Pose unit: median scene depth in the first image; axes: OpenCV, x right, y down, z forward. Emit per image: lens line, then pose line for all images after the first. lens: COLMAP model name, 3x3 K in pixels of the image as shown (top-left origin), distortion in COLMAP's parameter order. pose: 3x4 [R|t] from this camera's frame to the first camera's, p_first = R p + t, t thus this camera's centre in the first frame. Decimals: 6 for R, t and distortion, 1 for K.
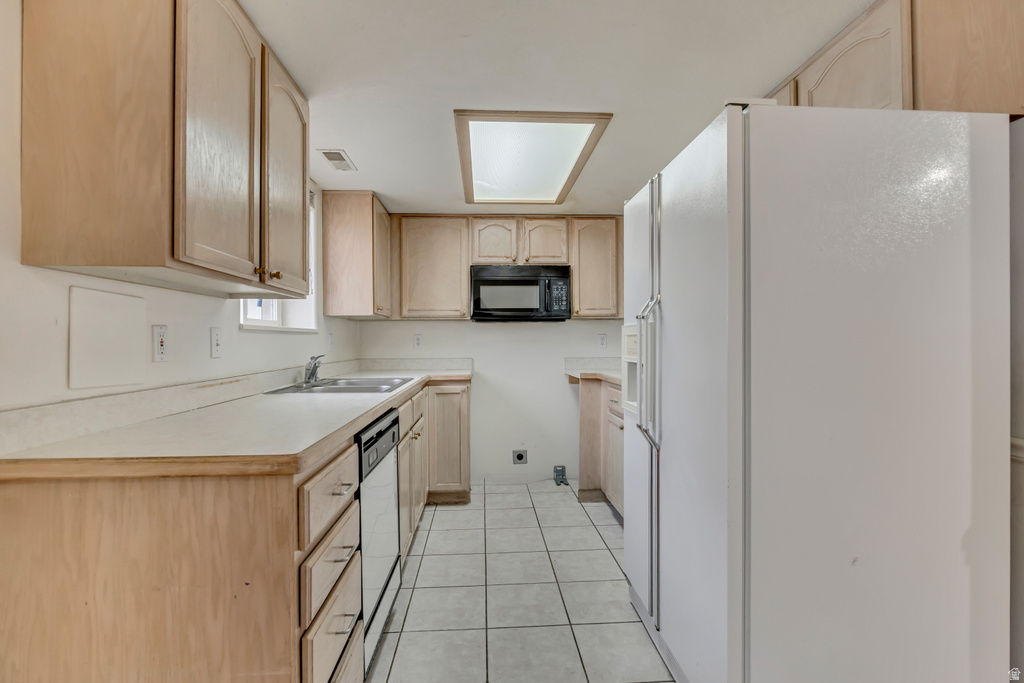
lens RADIAL K [[524.6, 0, 510.4], [0, 524.6, 332.6], [0, 0, 1]] dist [-0.012602, -0.000060]
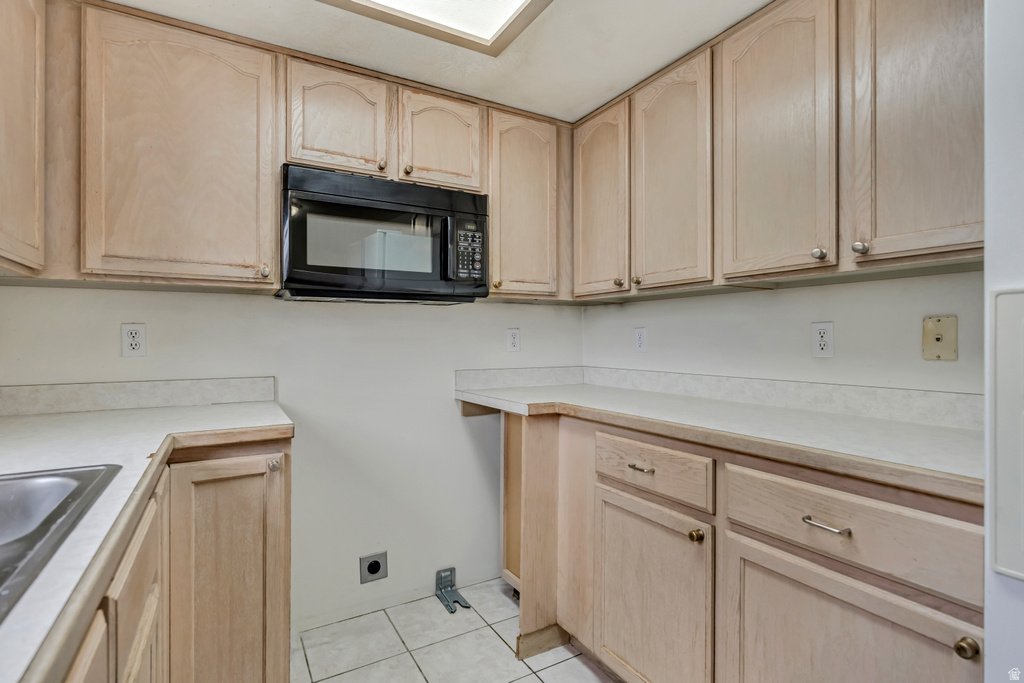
lens RADIAL K [[524.6, 0, 510.4], [0, 524.6, 332.6], [0, 0, 1]] dist [-0.012602, -0.000060]
pose [[0.896045, 0.007782, 0.443894, -0.096860], [-0.008877, 0.999961, 0.000389, 0.008592], [-0.443874, -0.004289, 0.896079, 0.525964]]
